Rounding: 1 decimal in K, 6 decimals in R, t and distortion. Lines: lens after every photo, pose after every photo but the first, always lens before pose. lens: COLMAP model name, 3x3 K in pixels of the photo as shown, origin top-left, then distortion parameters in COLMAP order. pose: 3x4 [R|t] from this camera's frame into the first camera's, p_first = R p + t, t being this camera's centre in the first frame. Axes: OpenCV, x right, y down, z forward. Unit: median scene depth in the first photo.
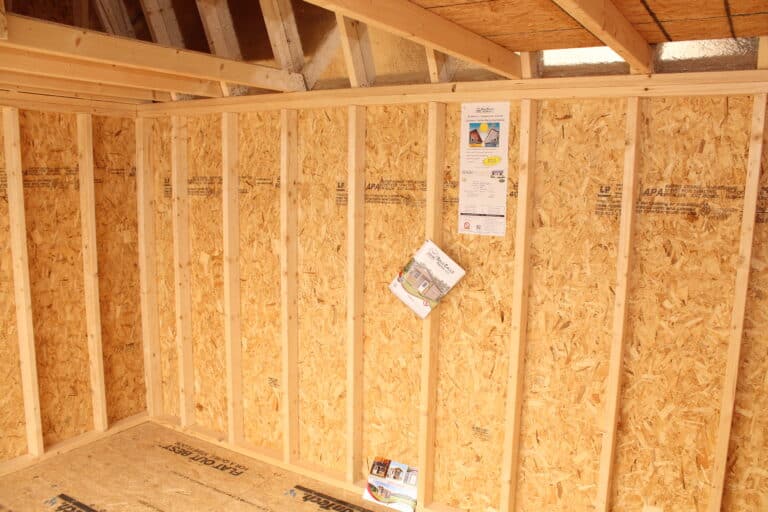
lens RADIAL K [[634.9, 0, 383.8], [0, 634.9, 262.2], [0, 0, 1]] dist [-0.164144, 0.131452]
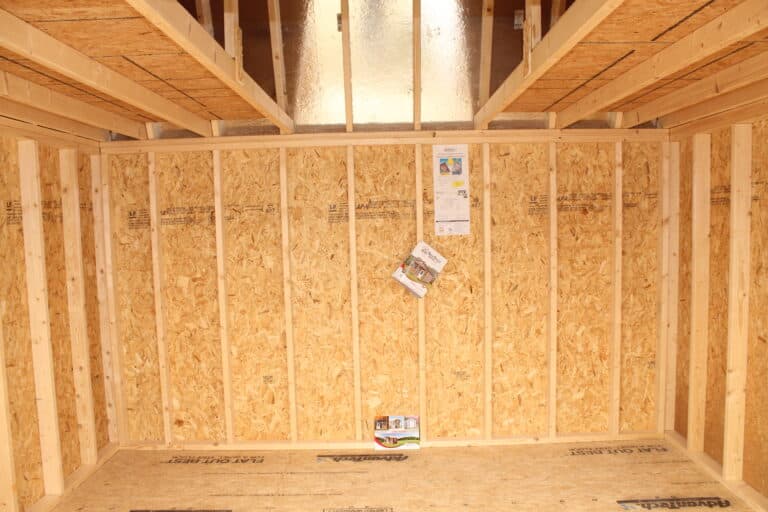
lens RADIAL K [[634.9, 0, 383.1], [0, 634.9, 261.0], [0, 0, 1]] dist [-0.164144, 0.131452]
pose [[0.854625, -0.076445, 0.513588, -0.692047], [0.113971, 0.992600, -0.041907, 0.055739], [-0.506583, 0.094349, 0.857013, -0.152020]]
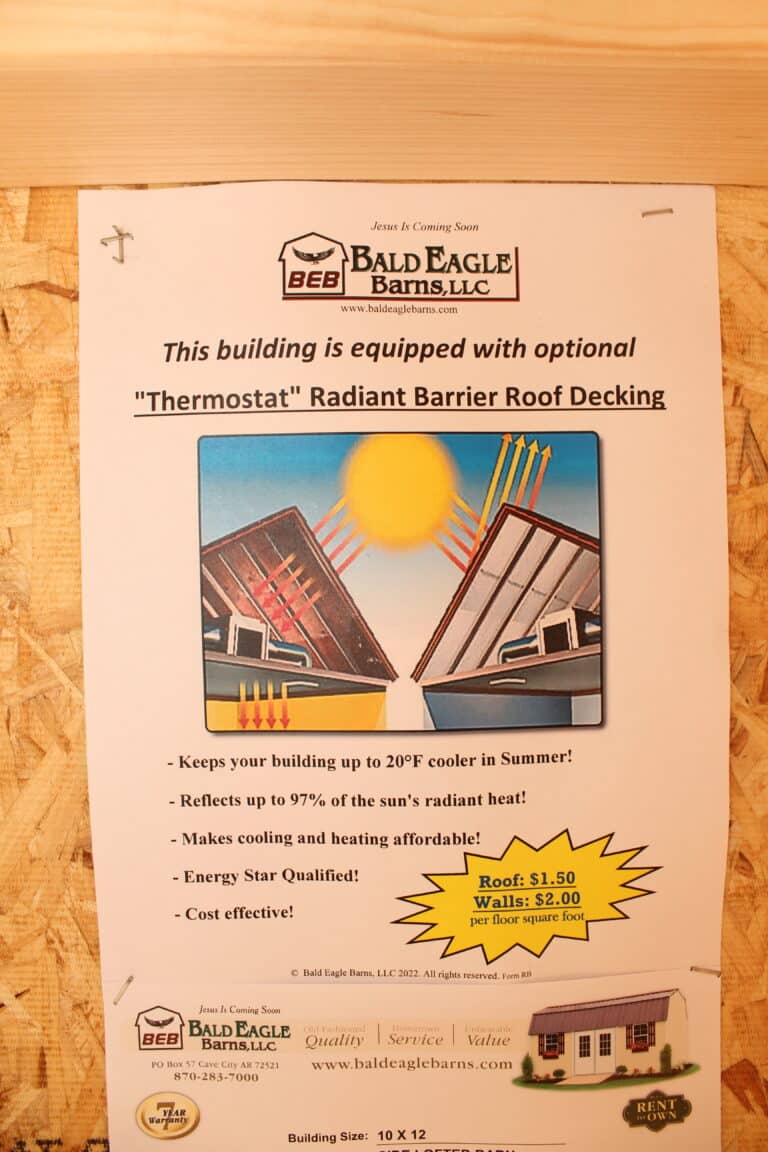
lens RADIAL K [[952.4, 0, 415.9], [0, 952.4, 539.6], [0, 0, 1]] dist [-0.164144, 0.131452]
pose [[0.837220, -0.049304, 0.544639, 0.088071], [0.104726, 0.991950, -0.071187, -0.183768], [-0.536745, 0.116637, 0.835644, 0.827641]]
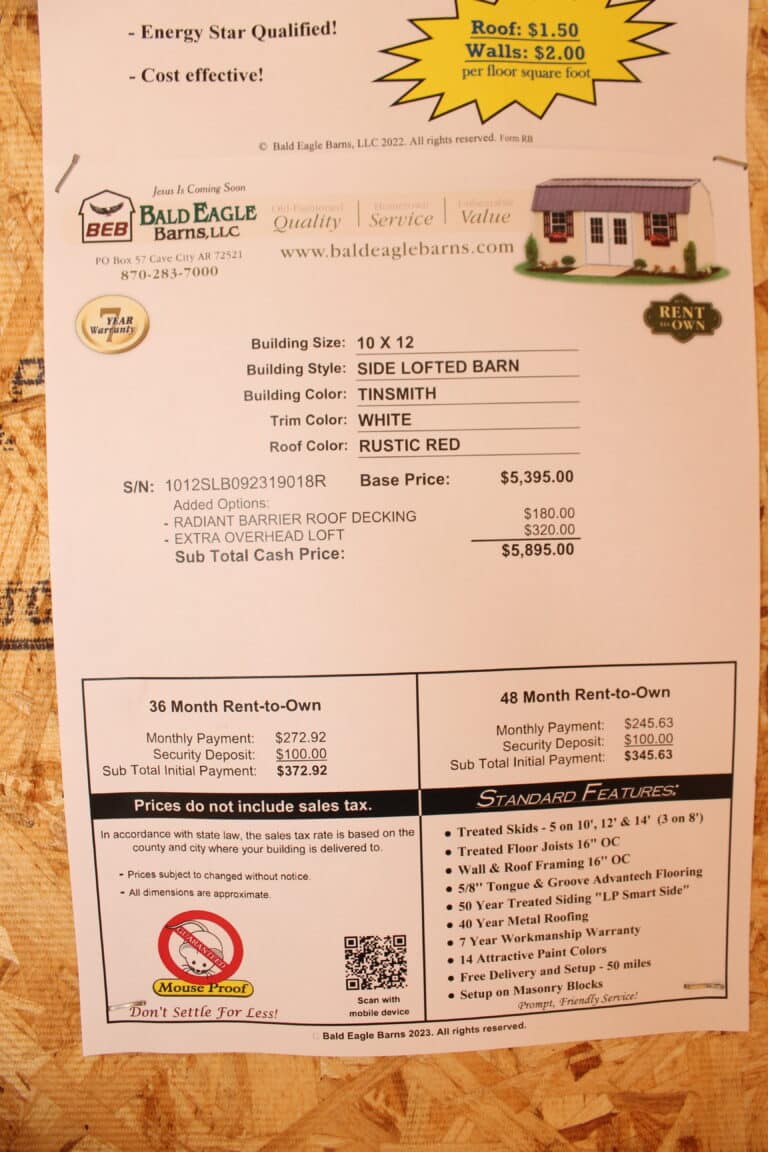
lens RADIAL K [[952.4, 0, 393.7], [0, 952.4, 575.5], [0, 0, 1]] dist [-0.164144, 0.131452]
pose [[0.837077, -0.055078, 0.544305, 0.089781], [0.108828, 0.991800, -0.067006, -0.087549], [-0.536151, 0.115325, 0.836207, 0.850886]]
